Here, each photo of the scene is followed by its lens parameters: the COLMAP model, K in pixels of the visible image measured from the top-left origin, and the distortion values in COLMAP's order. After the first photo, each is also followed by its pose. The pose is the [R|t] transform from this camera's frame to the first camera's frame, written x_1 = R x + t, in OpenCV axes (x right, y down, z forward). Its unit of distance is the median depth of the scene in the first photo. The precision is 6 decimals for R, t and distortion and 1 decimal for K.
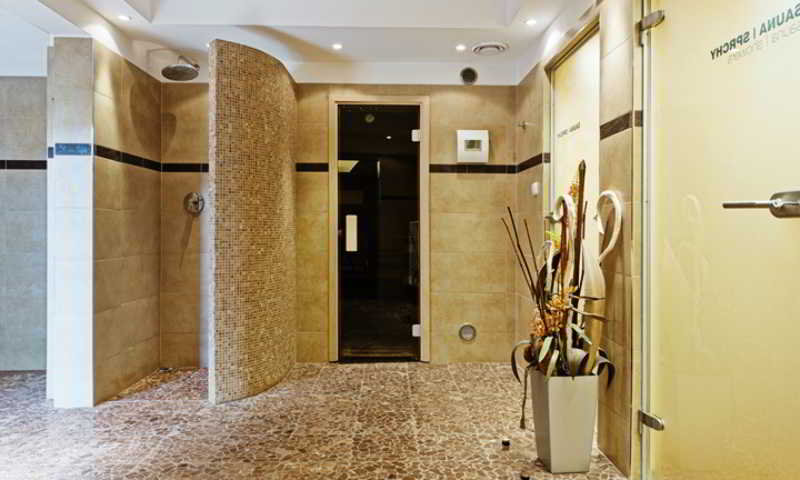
lens RADIAL K [[561.9, 0, 400.0], [0, 561.9, 240.0], [0, 0, 1]] dist [-0.000148, 0.001900]
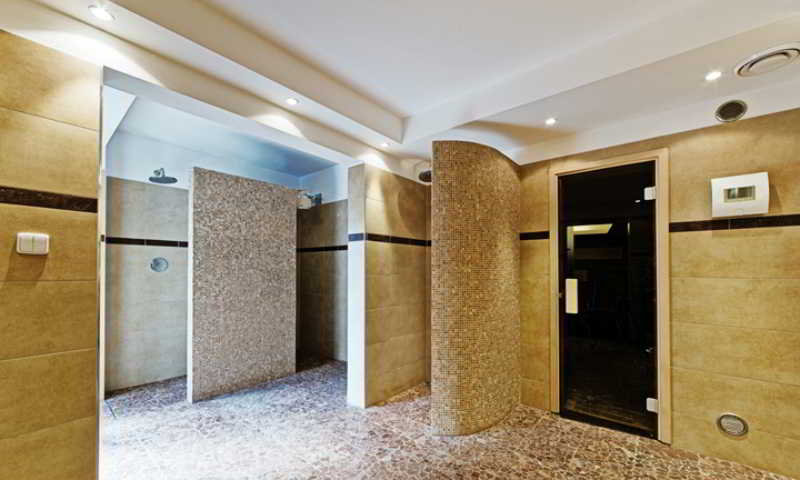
lens RADIAL K [[313.3, 0, 399.7], [0, 313.3, 267.4], [0, 0, 1]] dist [-0.006934, 0.000311]
pose [[0.747225, -0.005451, -0.664549, 0.064738], [-0.010841, 0.999733, -0.020391, -0.051979], [0.664483, 0.022441, 0.746967, 0.364597]]
